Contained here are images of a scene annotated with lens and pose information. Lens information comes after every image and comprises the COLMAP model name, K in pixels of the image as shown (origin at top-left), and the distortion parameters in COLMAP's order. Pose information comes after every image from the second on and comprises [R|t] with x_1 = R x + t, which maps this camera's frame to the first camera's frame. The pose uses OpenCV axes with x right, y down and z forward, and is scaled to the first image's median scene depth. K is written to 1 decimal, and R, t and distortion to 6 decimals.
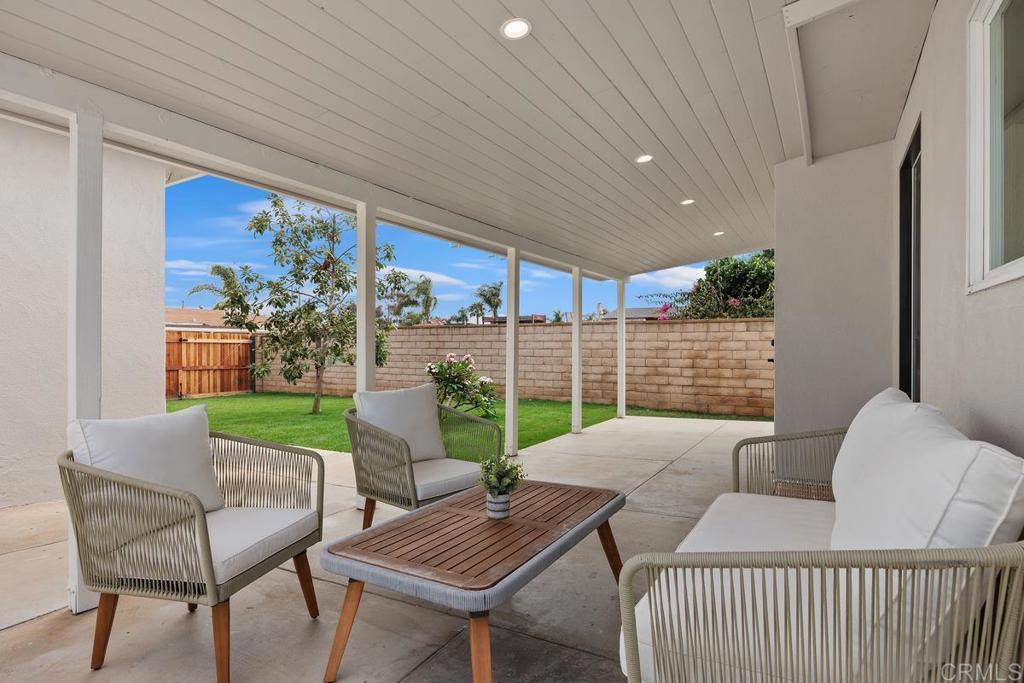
lens RADIAL K [[539.4, 0, 512.4], [0, 539.4, 344.1], [0, 0, 1]] dist [-0.000558, 0.000026]
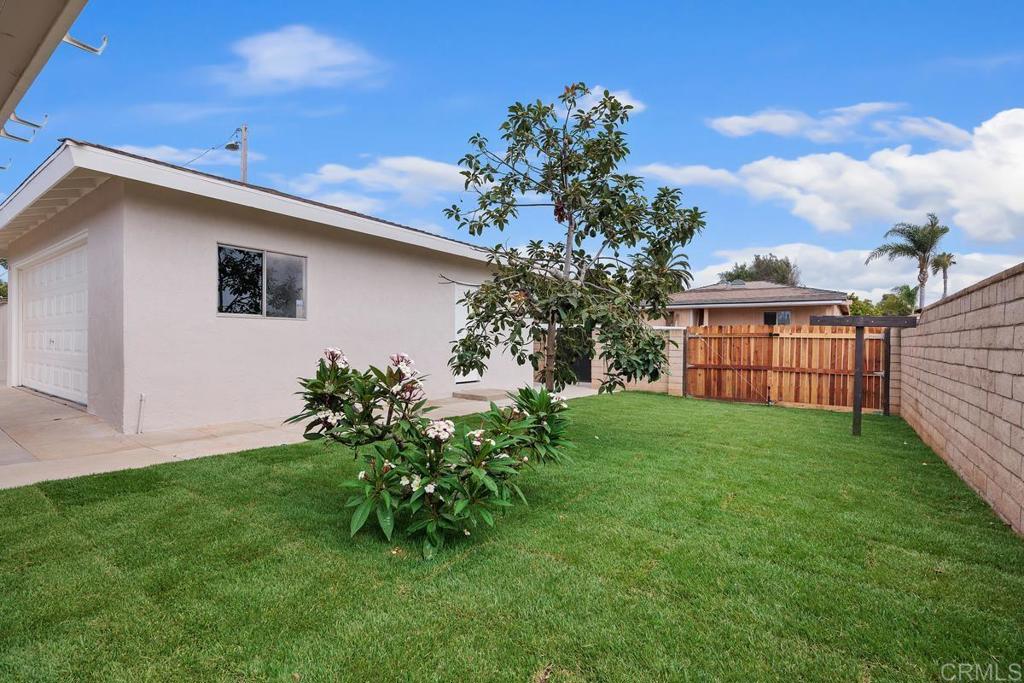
lens RADIAL K [[464.7, 0, 511.5], [0, 464.7, 343.9], [0, 0, 1]] dist [0.000167, 0.000009]
pose [[-0.092596, 0.004746, -0.995692, 0.137784], [-0.004548, 0.999976, 0.005189, 0.004339], [0.995693, 0.005009, -0.092572, 0.644554]]
